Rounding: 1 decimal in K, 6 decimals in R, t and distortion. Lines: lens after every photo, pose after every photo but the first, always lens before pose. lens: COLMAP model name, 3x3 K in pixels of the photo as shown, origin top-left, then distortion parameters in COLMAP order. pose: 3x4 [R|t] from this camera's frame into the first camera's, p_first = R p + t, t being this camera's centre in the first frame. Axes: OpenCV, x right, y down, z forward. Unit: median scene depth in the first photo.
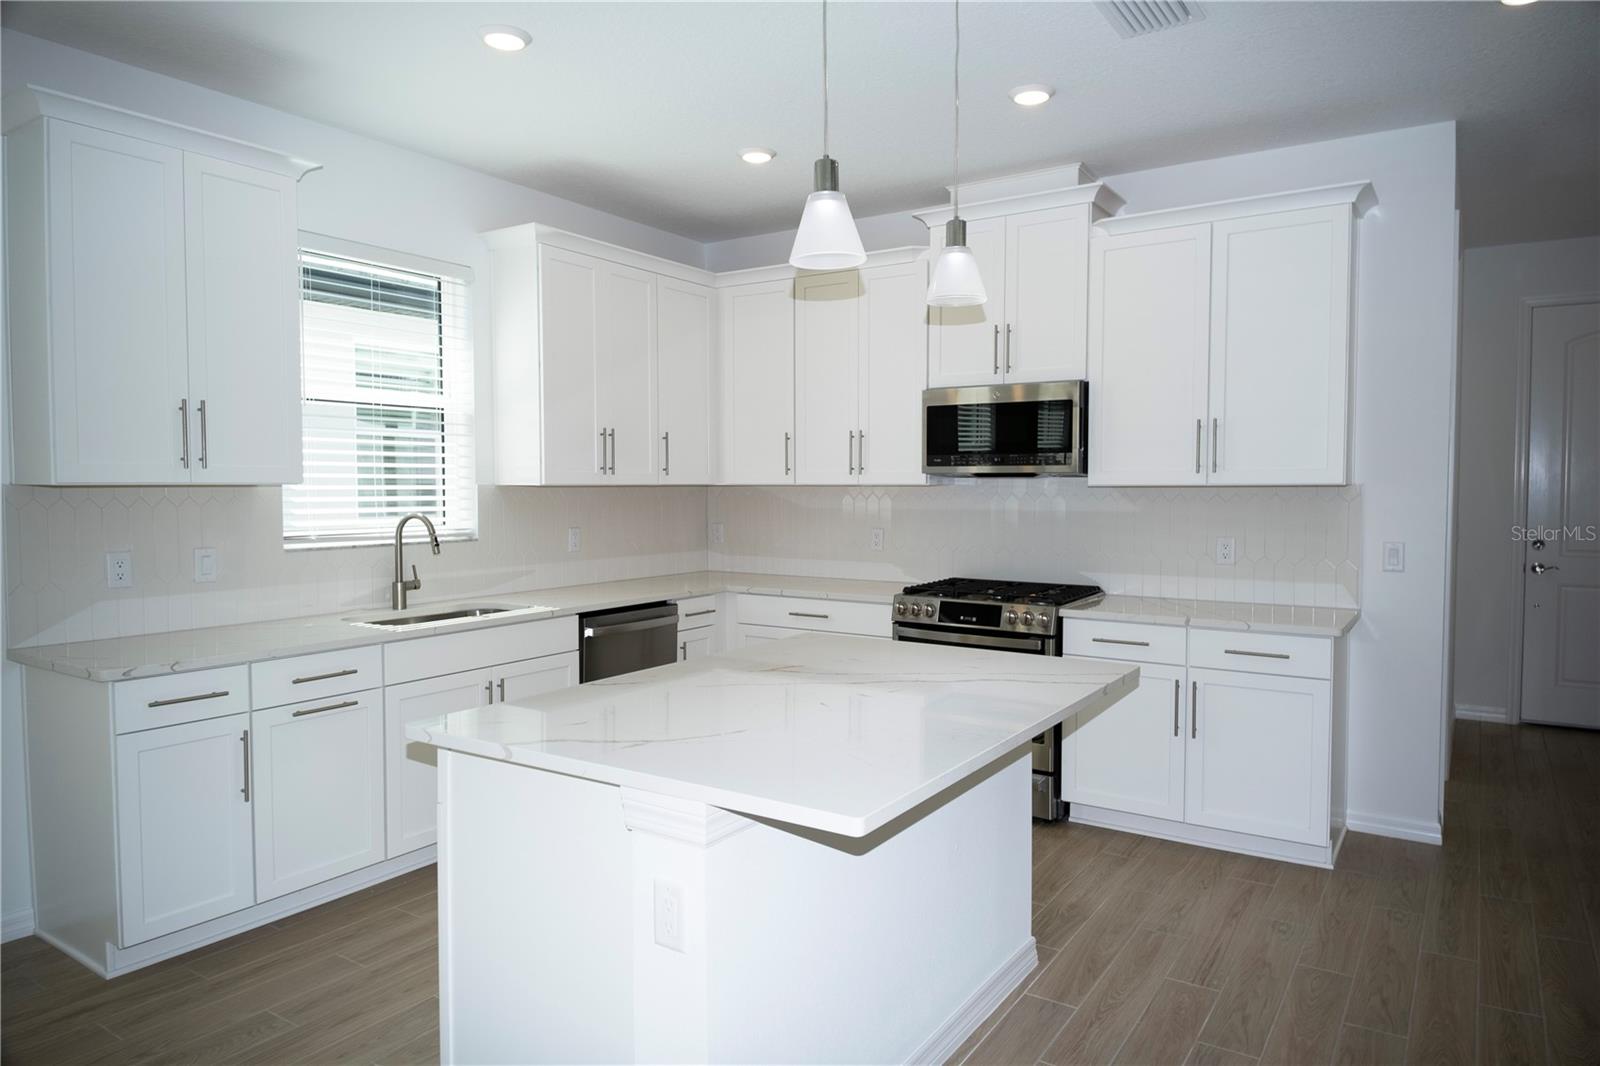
lens RADIAL K [[986.1, 0, 800.0], [0, 986.1, 533.0], [0, 0, 1]] dist [0.048370, -0.000379]
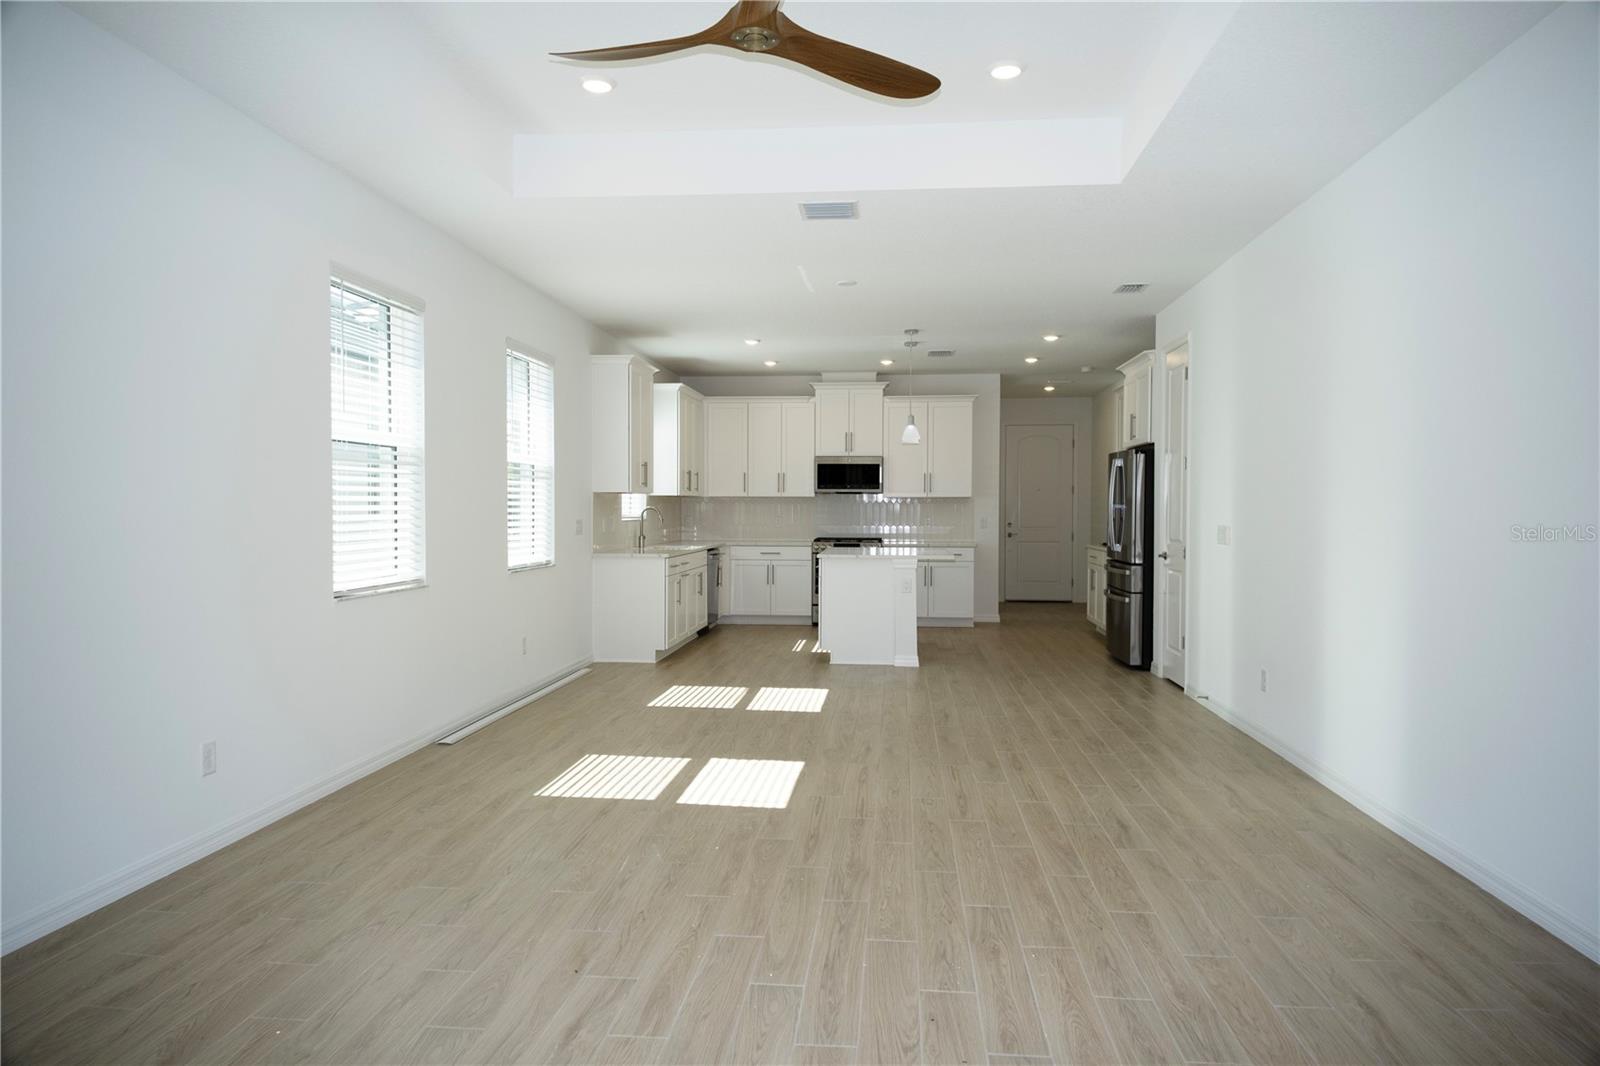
lens RADIAL K [[986.1, 0, 800.0], [0, 986.1, 533.0], [0, 0, 1]] dist [0.048370, -0.000379]
pose [[0.880017, -0.012676, 0.474773, -1.065215], [0.020674, 0.999719, -0.011629, 0.067354], [-0.474492, 0.020049, 0.880032, -1.100444]]
